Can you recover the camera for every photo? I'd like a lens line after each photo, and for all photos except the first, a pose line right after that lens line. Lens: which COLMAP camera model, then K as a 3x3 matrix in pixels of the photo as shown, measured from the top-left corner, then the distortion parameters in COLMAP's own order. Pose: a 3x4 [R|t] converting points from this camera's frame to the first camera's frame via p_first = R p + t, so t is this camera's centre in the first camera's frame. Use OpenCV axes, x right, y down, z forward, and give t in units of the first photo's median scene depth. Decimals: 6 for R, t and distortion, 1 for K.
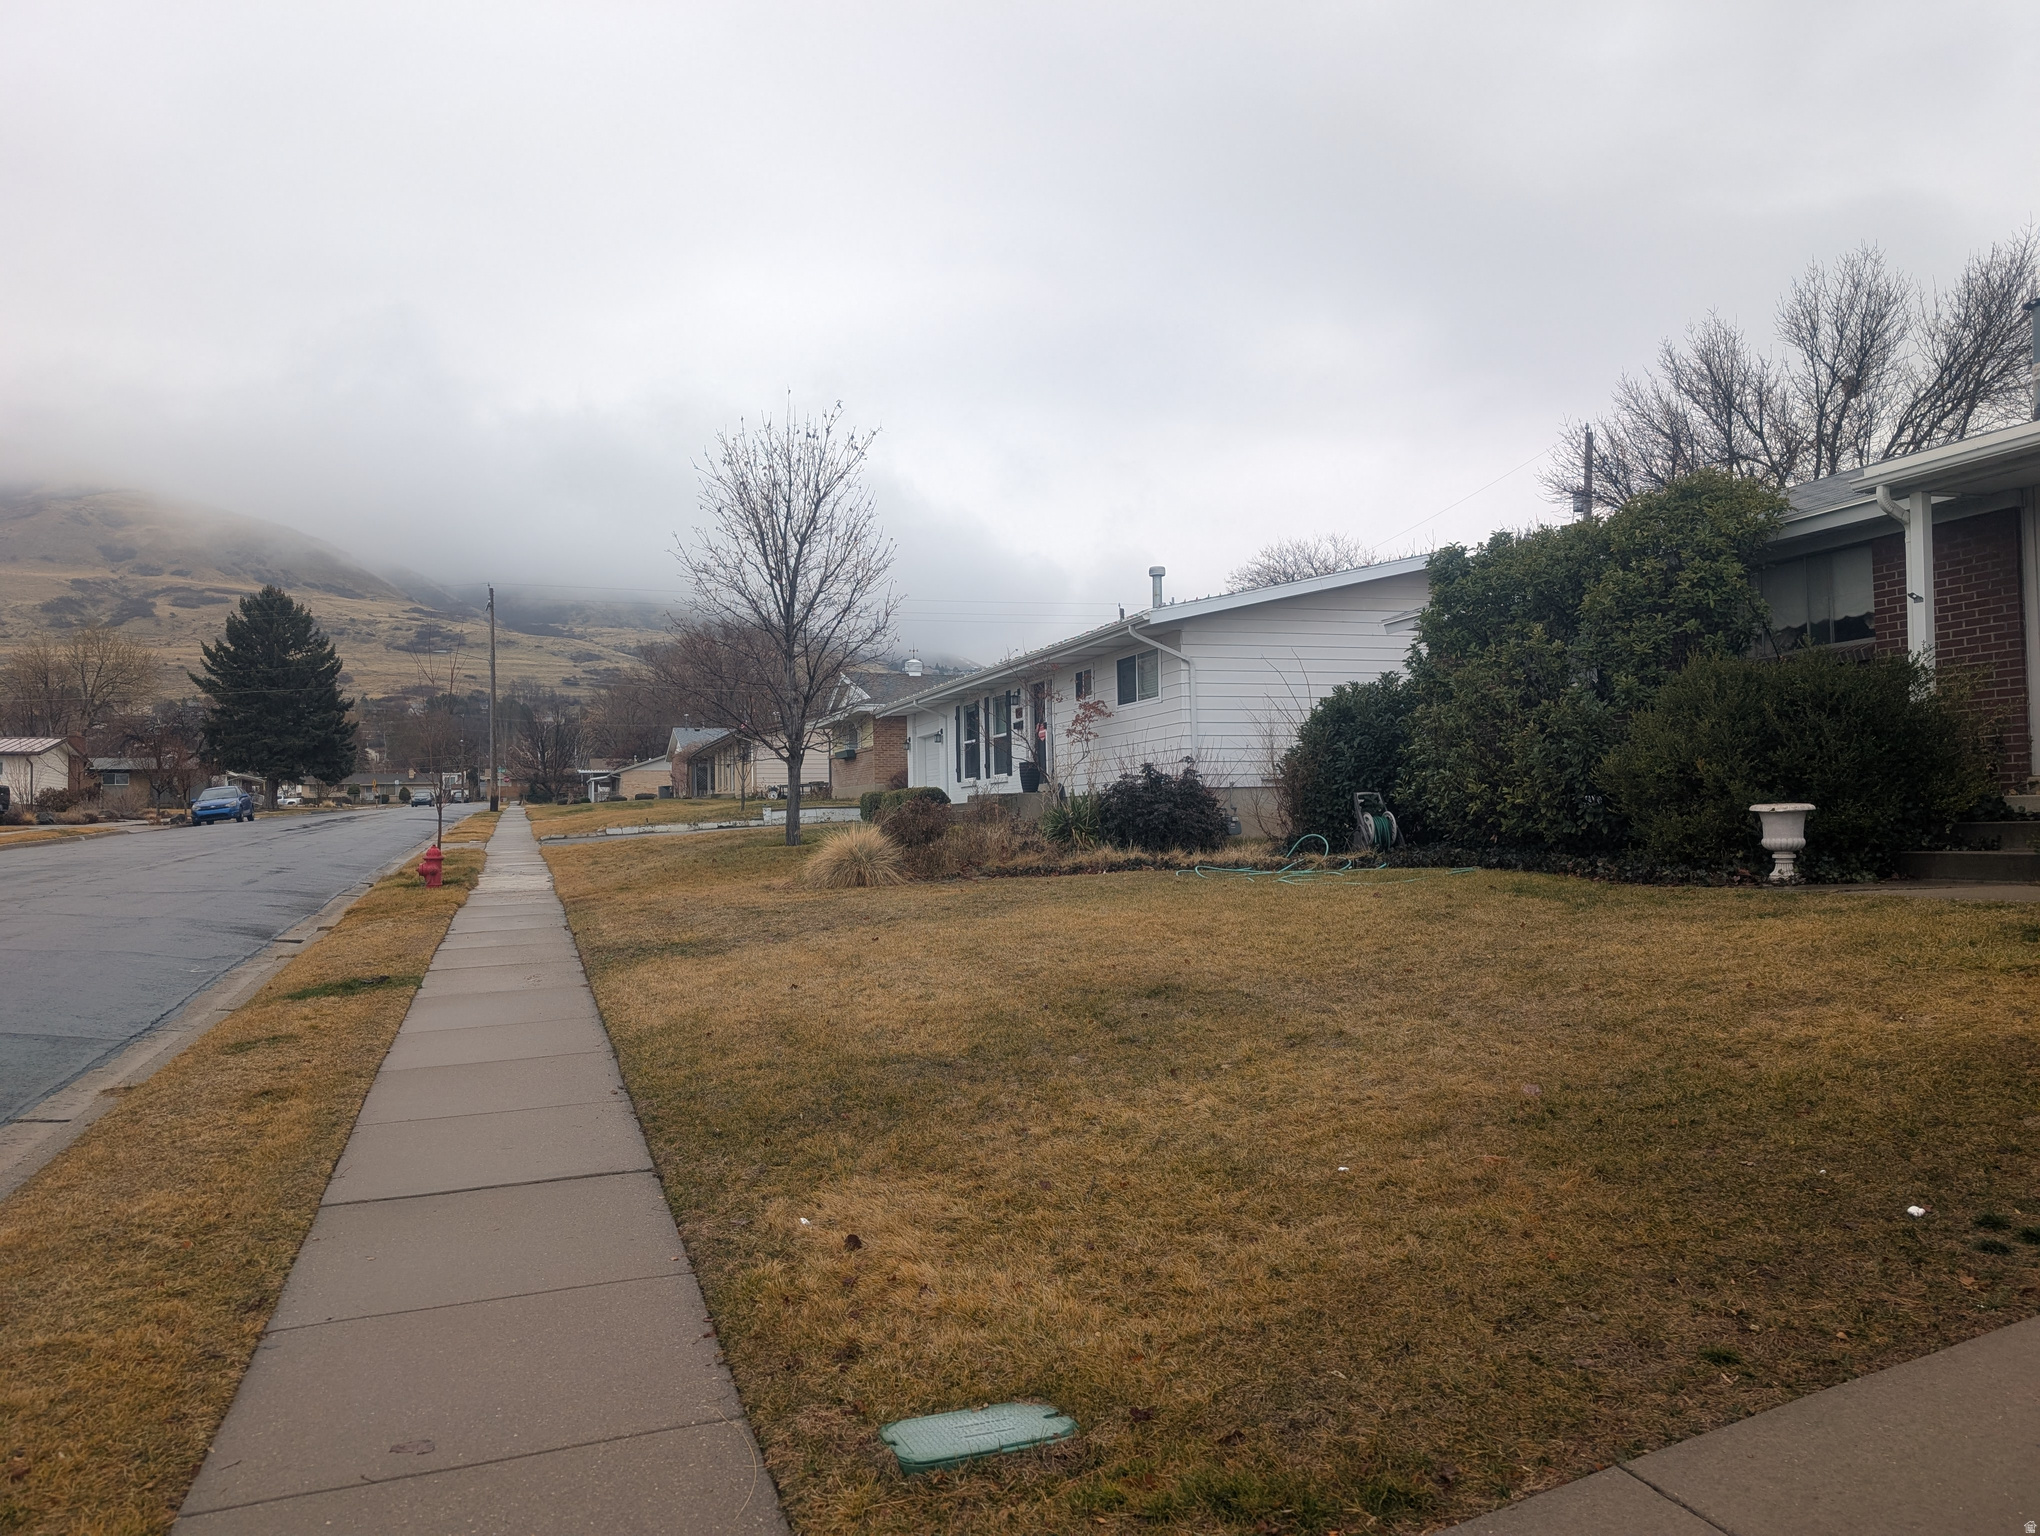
lens RADIAL K [[1449.6, 0, 1020.0], [0, 1449.6, 768.0], [0, 0, 1]] dist [0.039006, -0.008585]
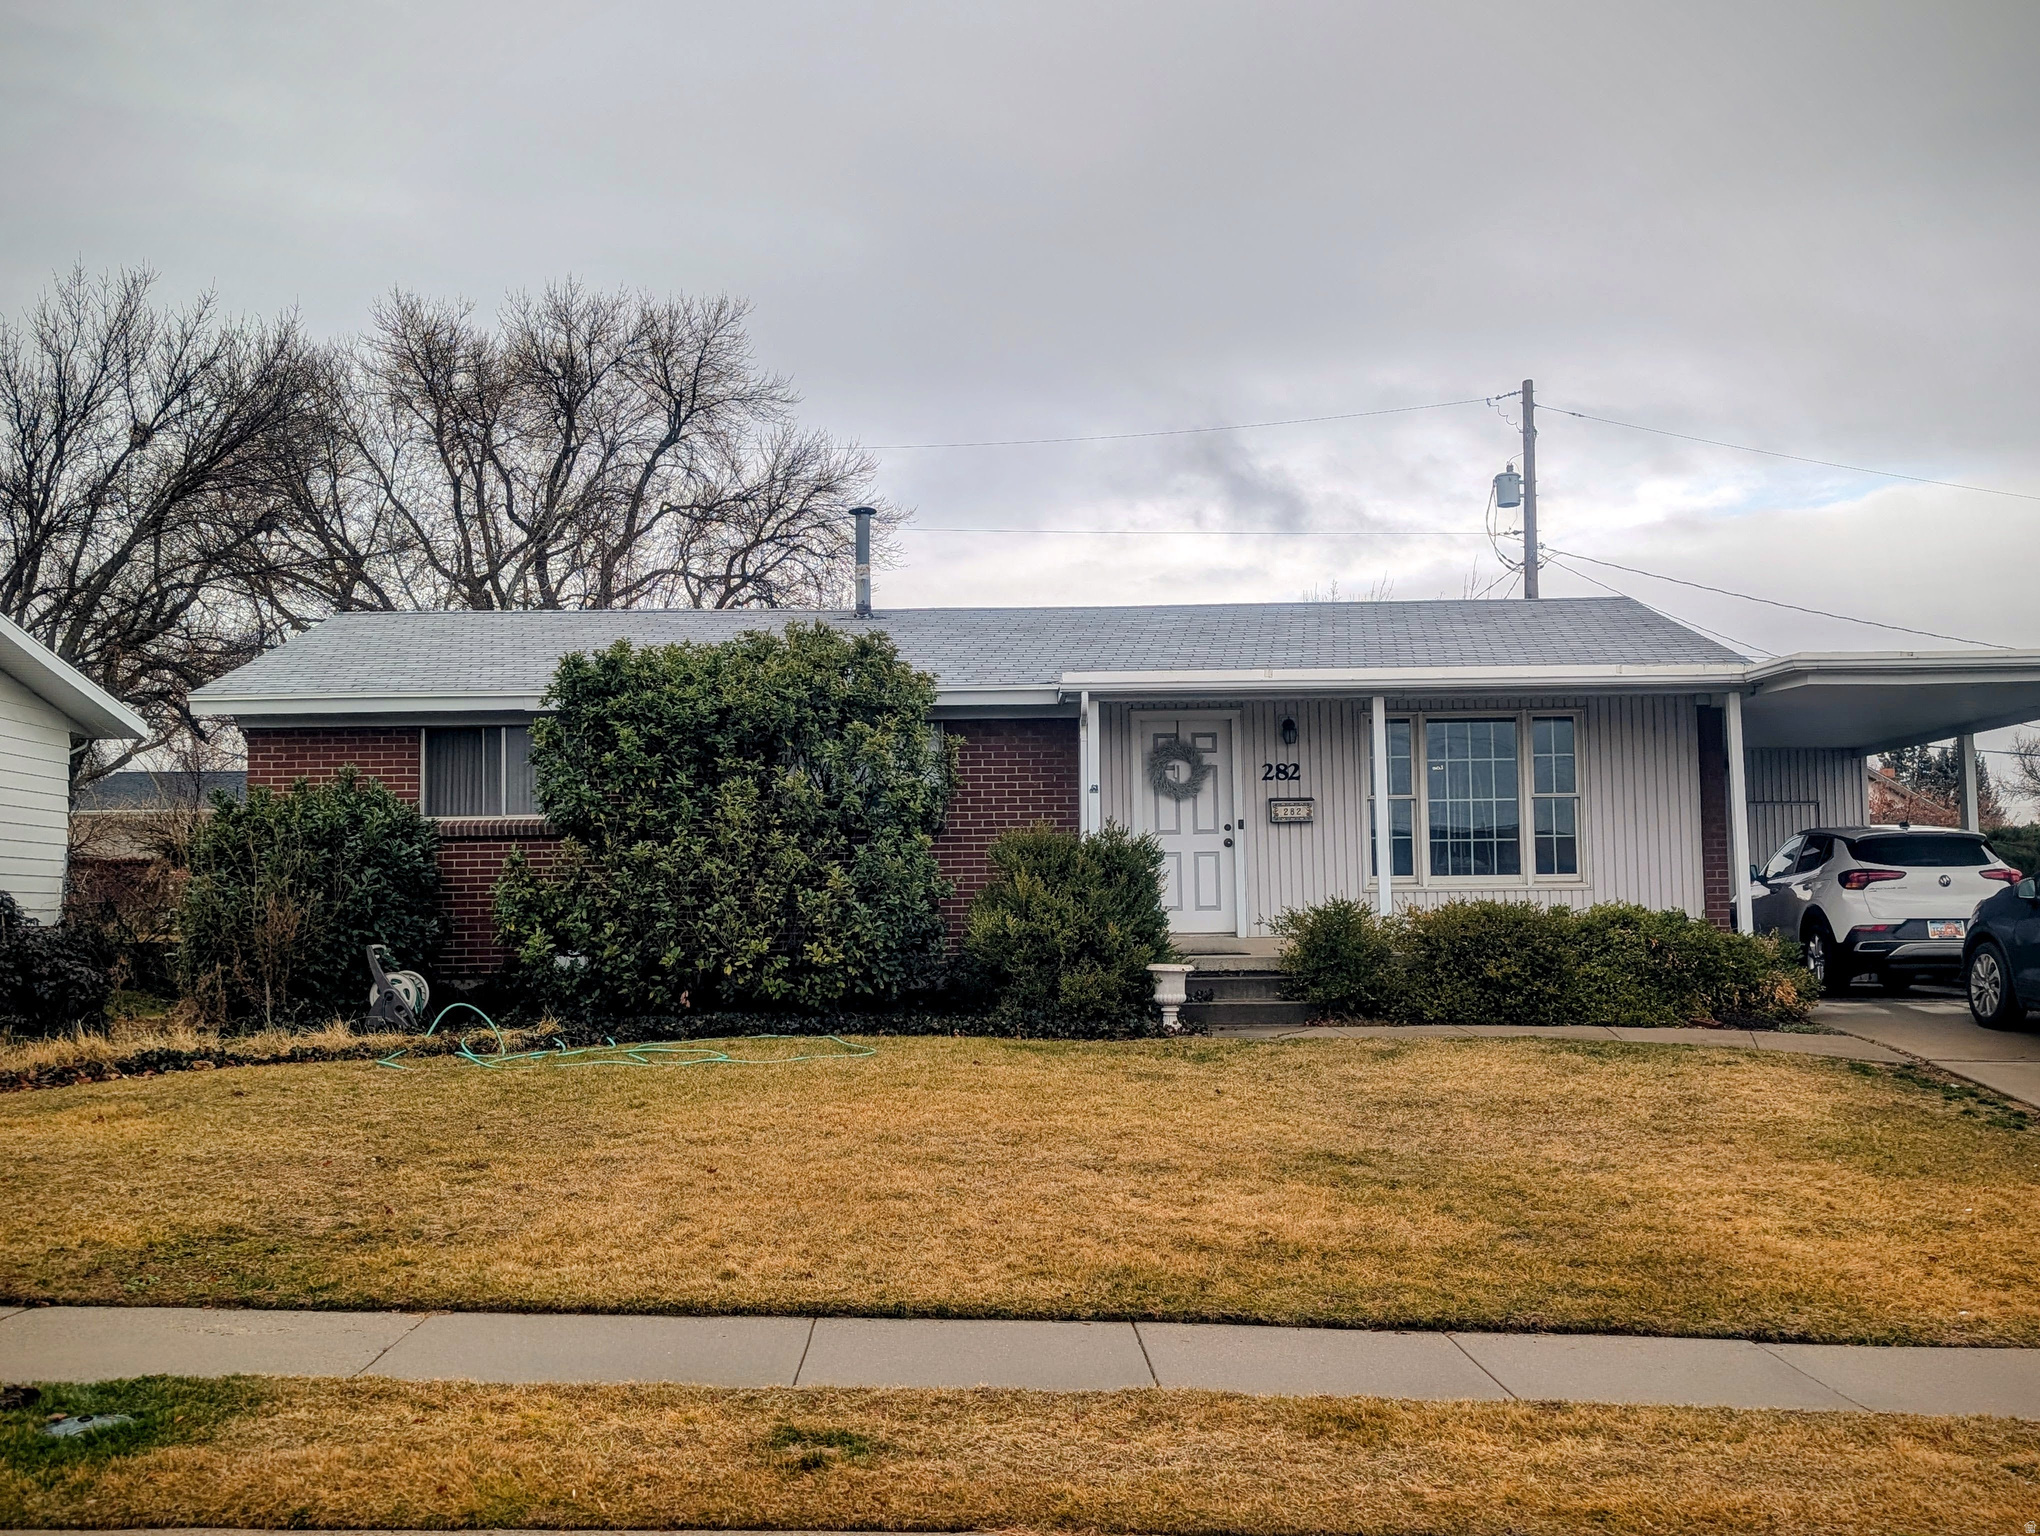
lens RADIAL K [[2115.6, 0, 1020.0], [0, 2115.6, 768.0], [0, 0, 1]] dist [0.086781, -0.007766]
pose [[0.293881, 0.087203, 0.951856, -0.895117], [-0.032391, 0.996166, -0.081262, 0.007036], [-0.955293, -0.006950, 0.295579, 0.480617]]
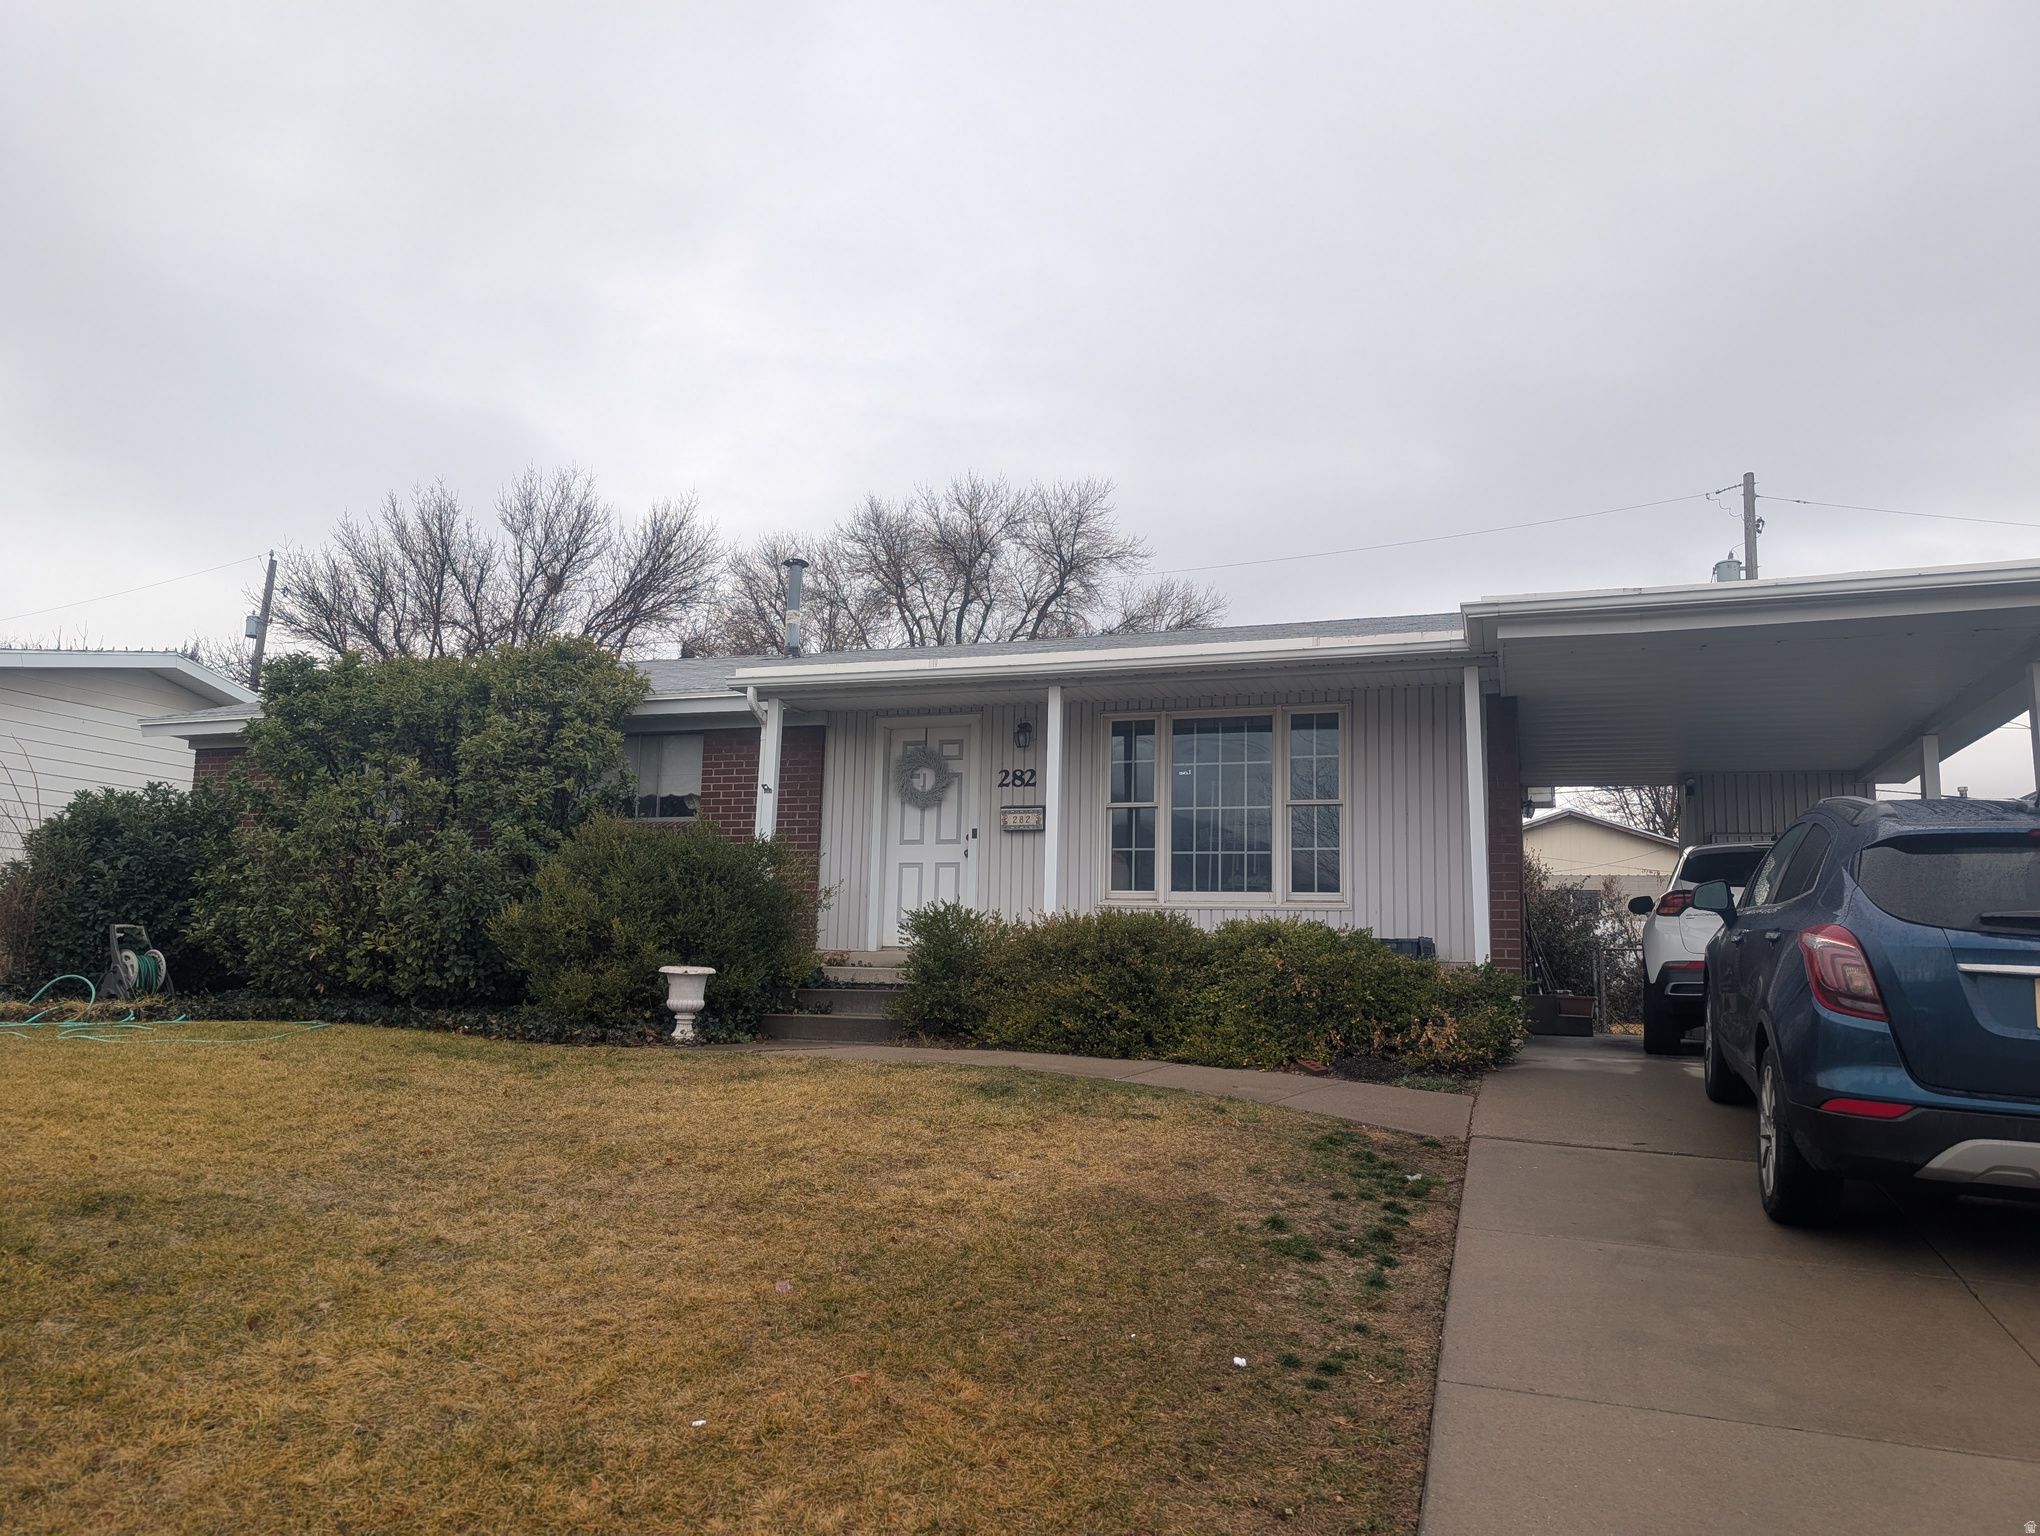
lens RADIAL K [[1449.6, 0, 1020.0], [0, 1449.6, 768.0], [0, 0, 1]] dist [0.039006, -0.008585]
pose [[0.636506, 0.149577, 0.756629, -0.110704], [-0.073427, 0.988310, -0.133608, 0.004226], [-0.767769, 0.029485, 0.640049, 0.110671]]
